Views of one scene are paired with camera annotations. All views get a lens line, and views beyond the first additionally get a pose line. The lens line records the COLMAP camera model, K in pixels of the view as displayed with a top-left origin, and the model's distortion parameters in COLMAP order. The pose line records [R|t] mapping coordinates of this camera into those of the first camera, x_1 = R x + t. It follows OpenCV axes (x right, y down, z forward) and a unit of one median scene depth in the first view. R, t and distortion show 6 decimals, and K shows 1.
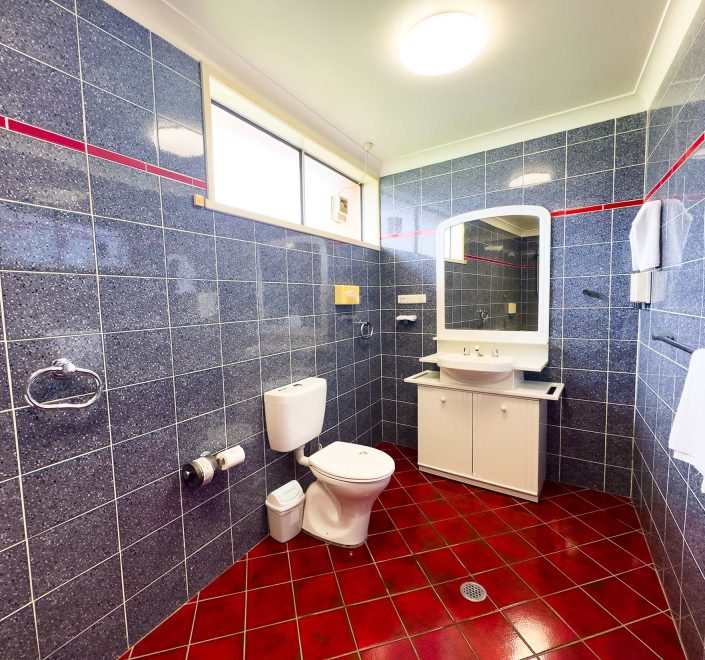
lens RADIAL K [[355.1, 0, 352.5], [0, 355.1, 330.5], [0, 0, 1]] dist [0.000399, -0.000086]
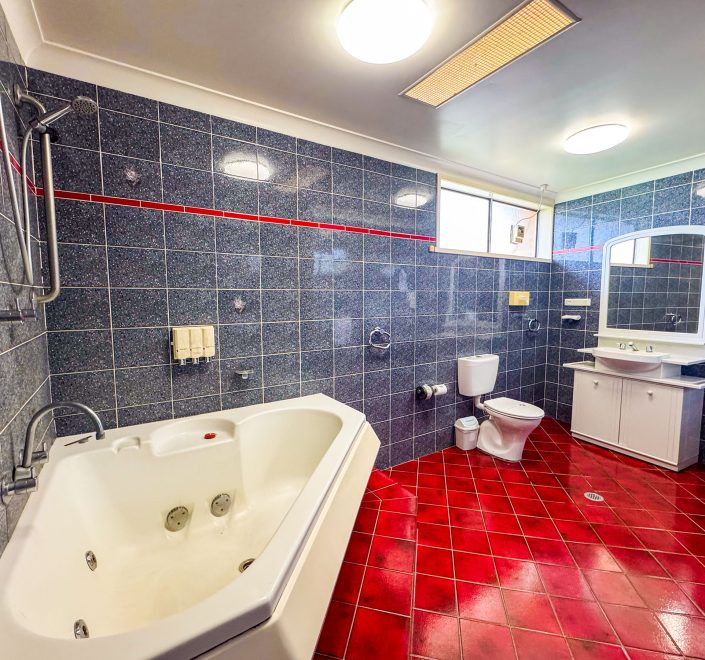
lens RADIAL K [[355.1, 0, 352.5], [0, 355.1, 330.5], [0, 0, 1]] dist [0.000399, -0.000086]
pose [[0.890723, 0.059830, -0.450591, 0.039692], [-0.054114, 0.998207, 0.025571, 0.024254], [0.451313, 0.001607, 0.892364, -0.544758]]
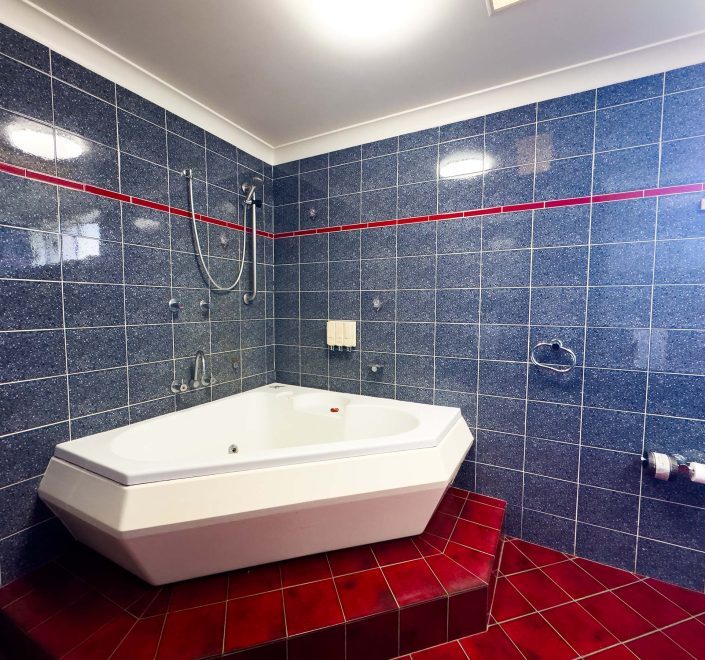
lens RADIAL K [[356.9, 0, 346.7], [0, 356.9, 323.0], [0, 0, 1]] dist [-0.004238, -0.000753]
pose [[0.014587, 0.089383, -0.995891, 0.362454], [-0.080708, 0.992852, 0.087928, -0.029051], [0.996631, 0.079093, 0.021697, 0.005181]]
